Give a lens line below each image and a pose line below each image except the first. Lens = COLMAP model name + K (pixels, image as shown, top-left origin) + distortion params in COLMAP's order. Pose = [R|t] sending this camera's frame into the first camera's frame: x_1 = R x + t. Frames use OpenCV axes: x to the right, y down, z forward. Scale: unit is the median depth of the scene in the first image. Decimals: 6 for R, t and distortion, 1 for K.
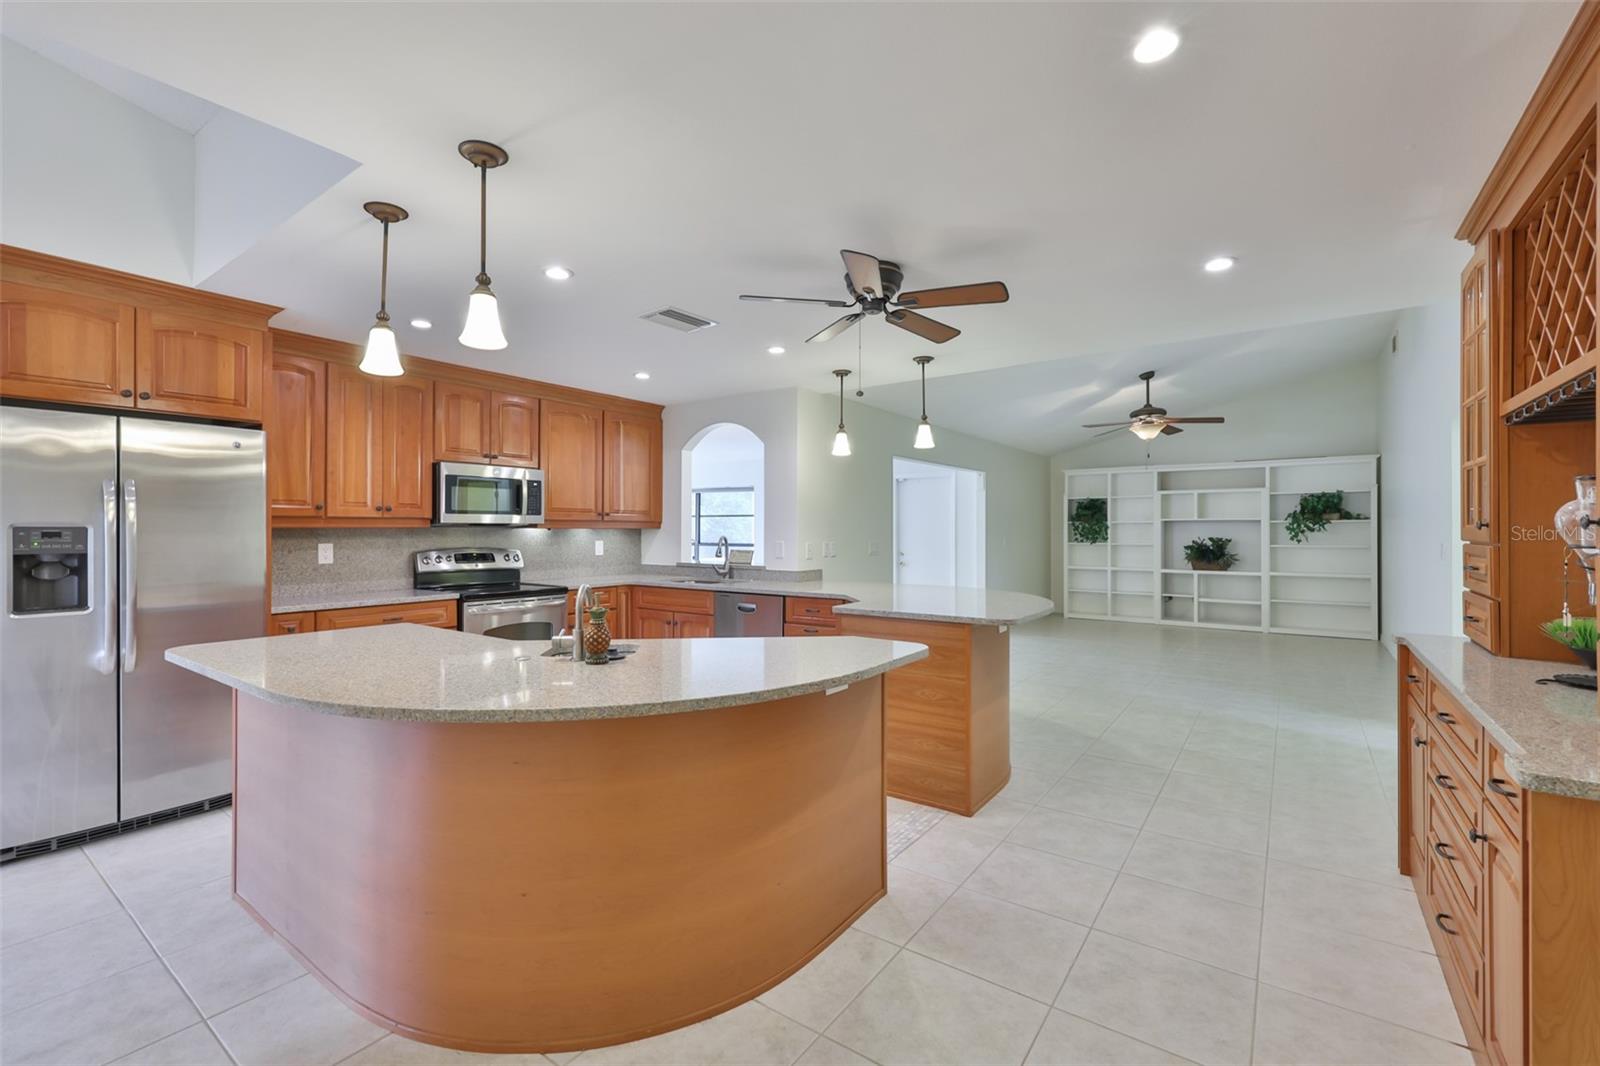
lens RADIAL K [[678.9, 0, 803.6], [0, 678.9, 532.2], [0, 0, 1]] dist [0.004582, -0.000118]
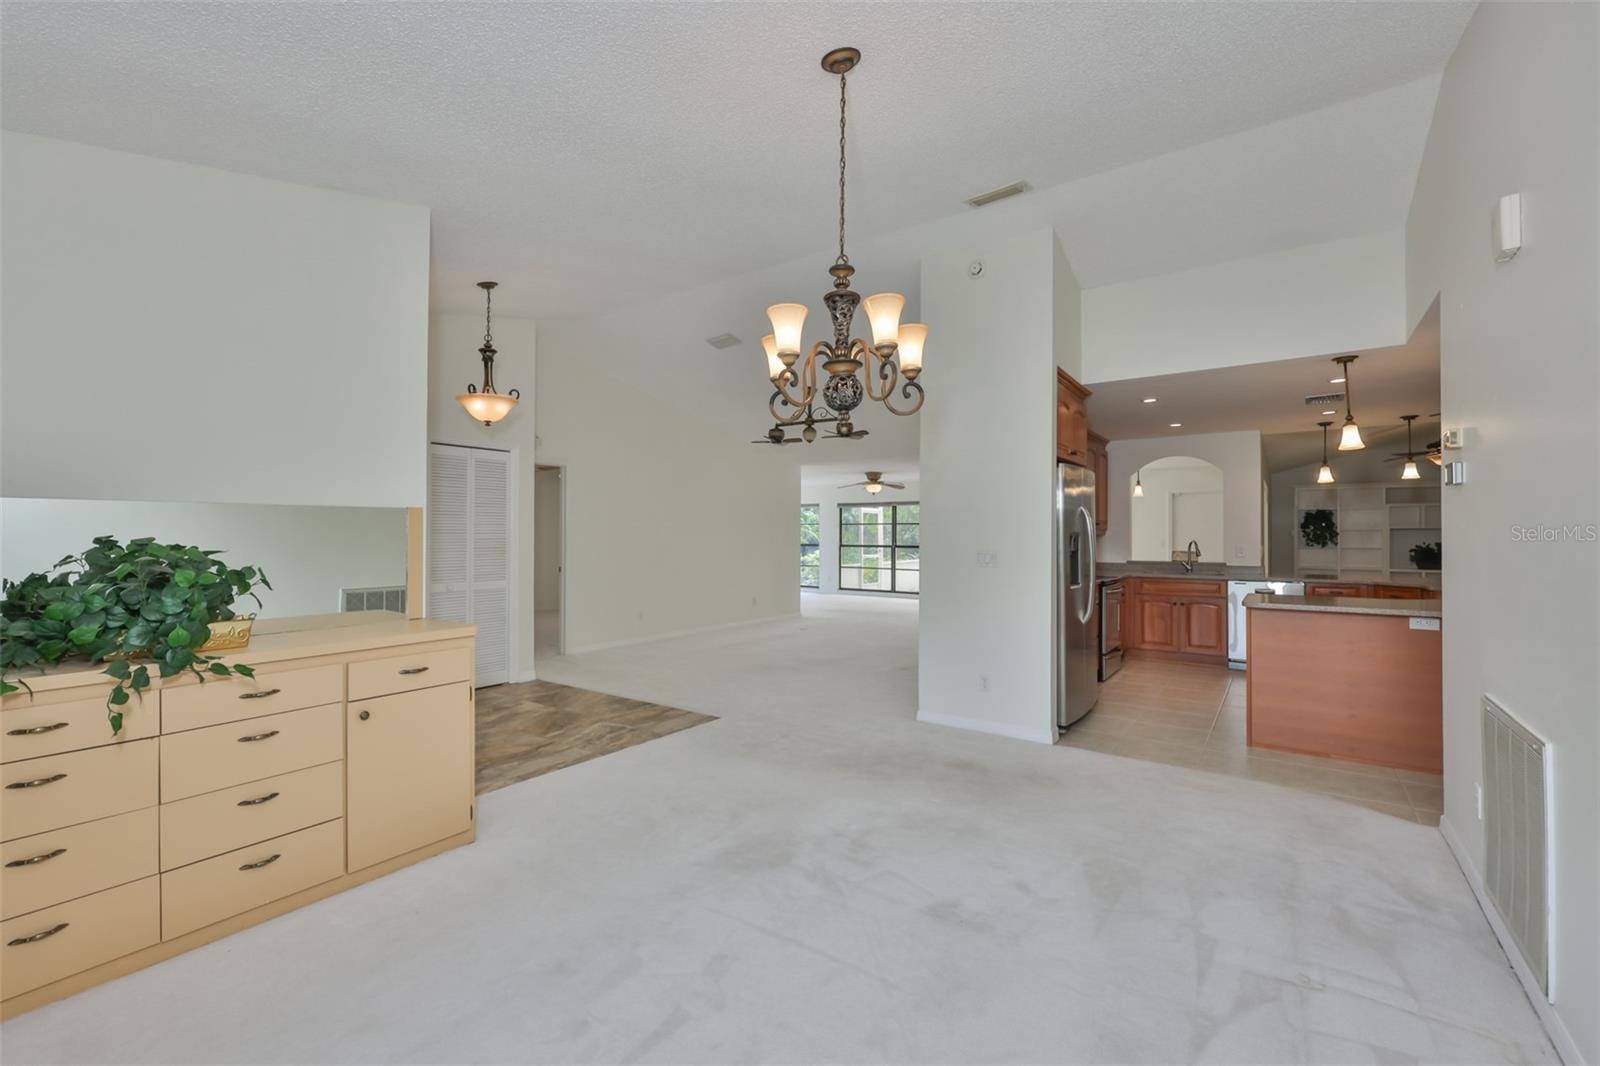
lens RADIAL K [[678.9, 0, 803.6], [0, 678.9, 532.2], [0, 0, 1]] dist [0.004582, -0.000118]
pose [[0.999999, 0.001353, -0.000268, -0.572012], [-0.001355, 0.999978, -0.006558, -0.000959], [0.000259, 0.006558, 0.999978, -0.227938]]
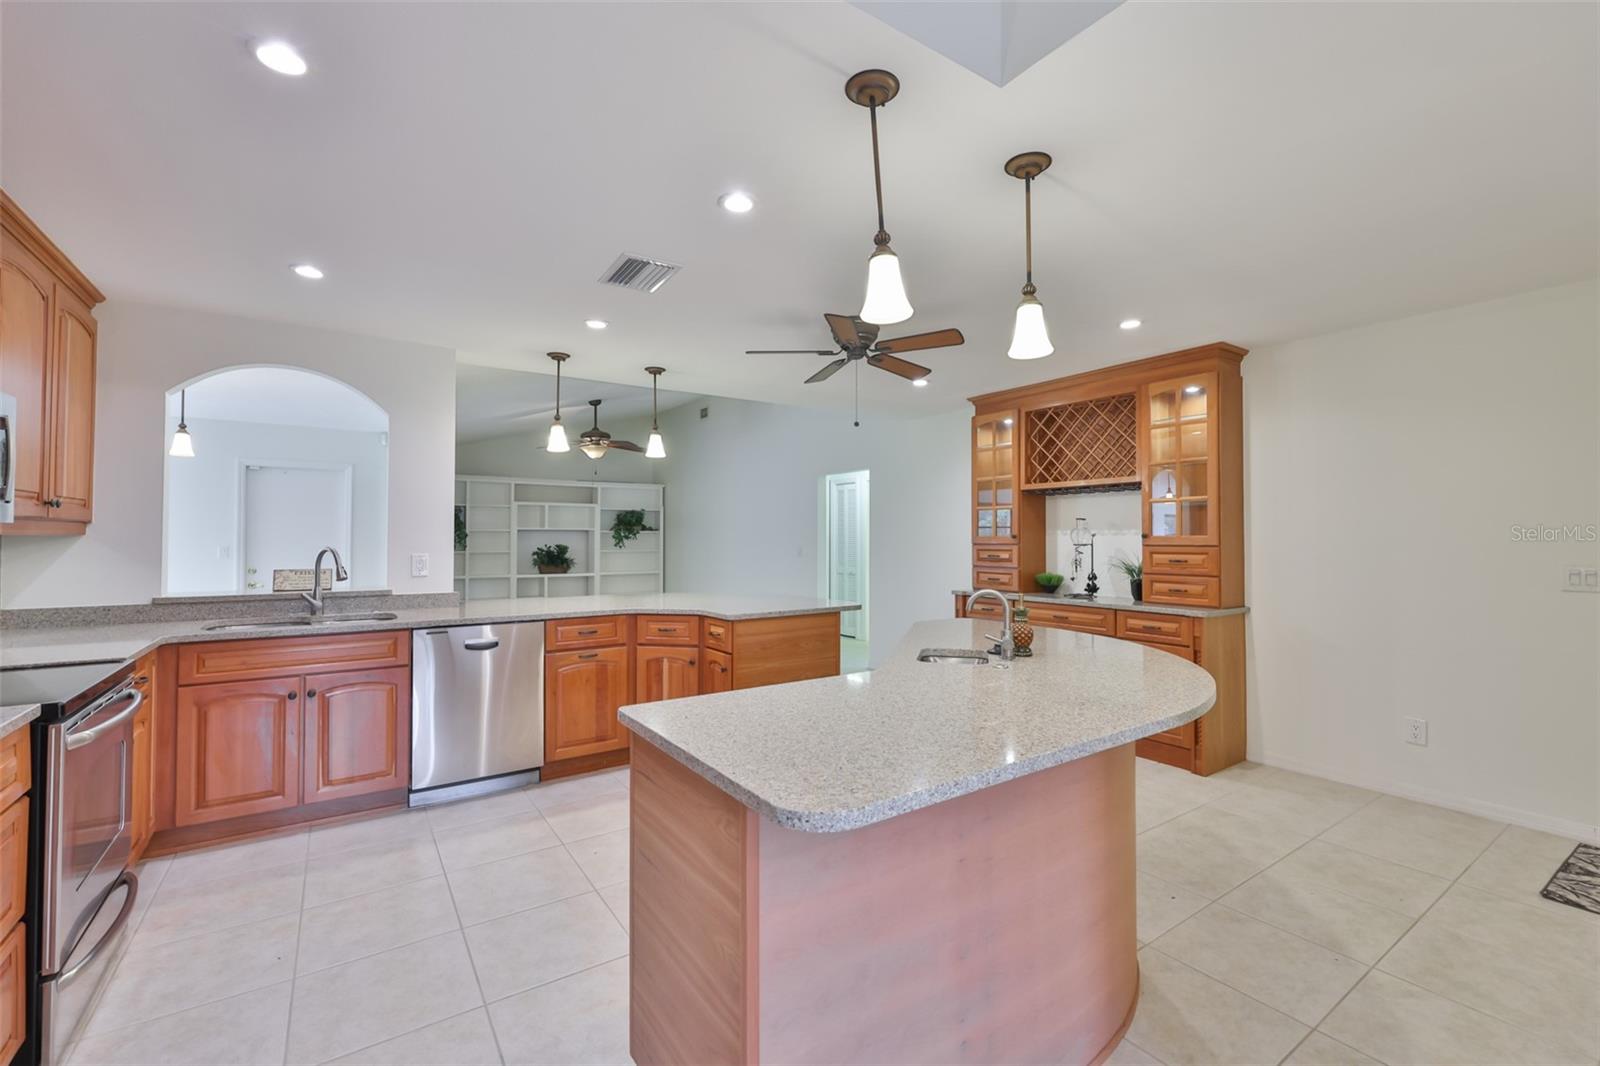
lens RADIAL K [[678.9, 0, 803.6], [0, 678.9, 532.2], [0, 0, 1]] dist [0.004582, -0.000118]
pose [[0.349664, 0.008901, 0.936833, -0.358466], [0.002072, 0.999945, -0.010274, -0.000766], [-0.936873, 0.005534, 0.349626, 0.228513]]
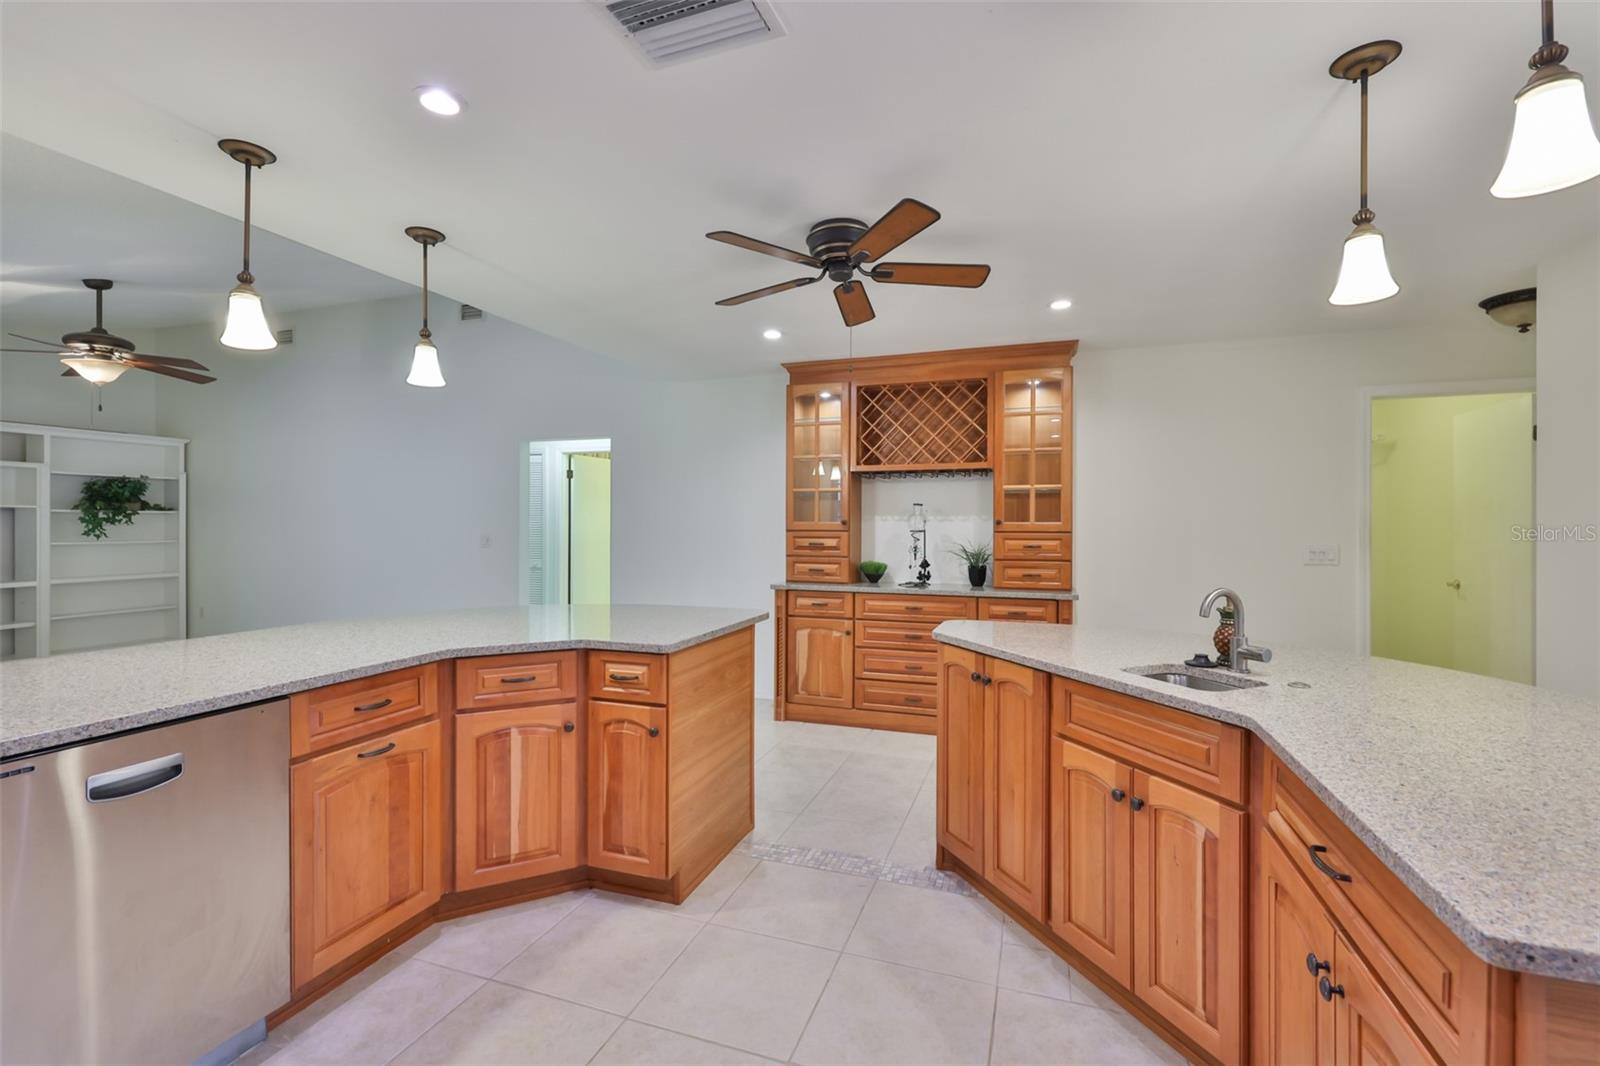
lens RADIAL K [[681.4, 0, 813.3], [0, 681.4, 524.3], [0, 0, 1]] dist [0.000618, -0.000684]
pose [[-0.280565, 0.000208, 0.959835, -0.251412], [-0.000345, 1.000000, -0.000317, -0.000775], [-0.959835, -0.000420, -0.280565, 0.437801]]
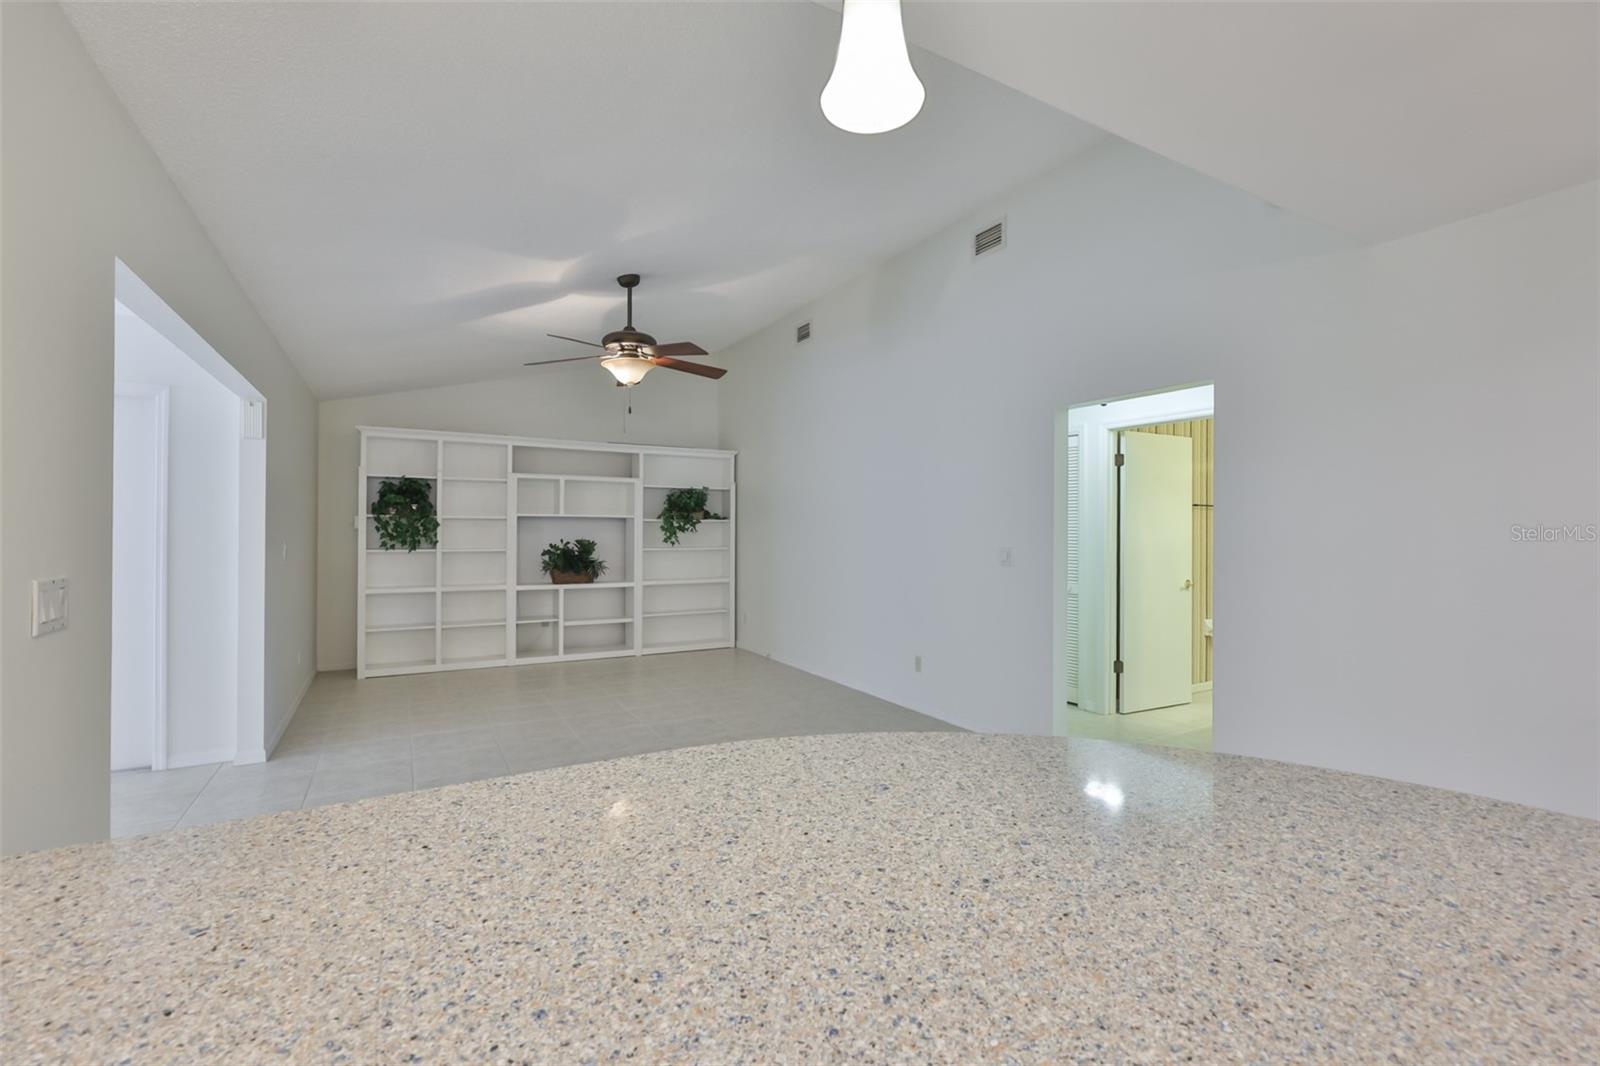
lens RADIAL K [[702.9, 0, 806.2], [0, 702.9, 531.0], [0, 0, 1]] dist [-0.000290, -0.000132]
pose [[0.415571, 0.003728, 0.909553, -0.006278], [-0.002359, 0.999993, -0.003021, 0.000079], [-0.909558, -0.000890, 0.415577, 0.485194]]
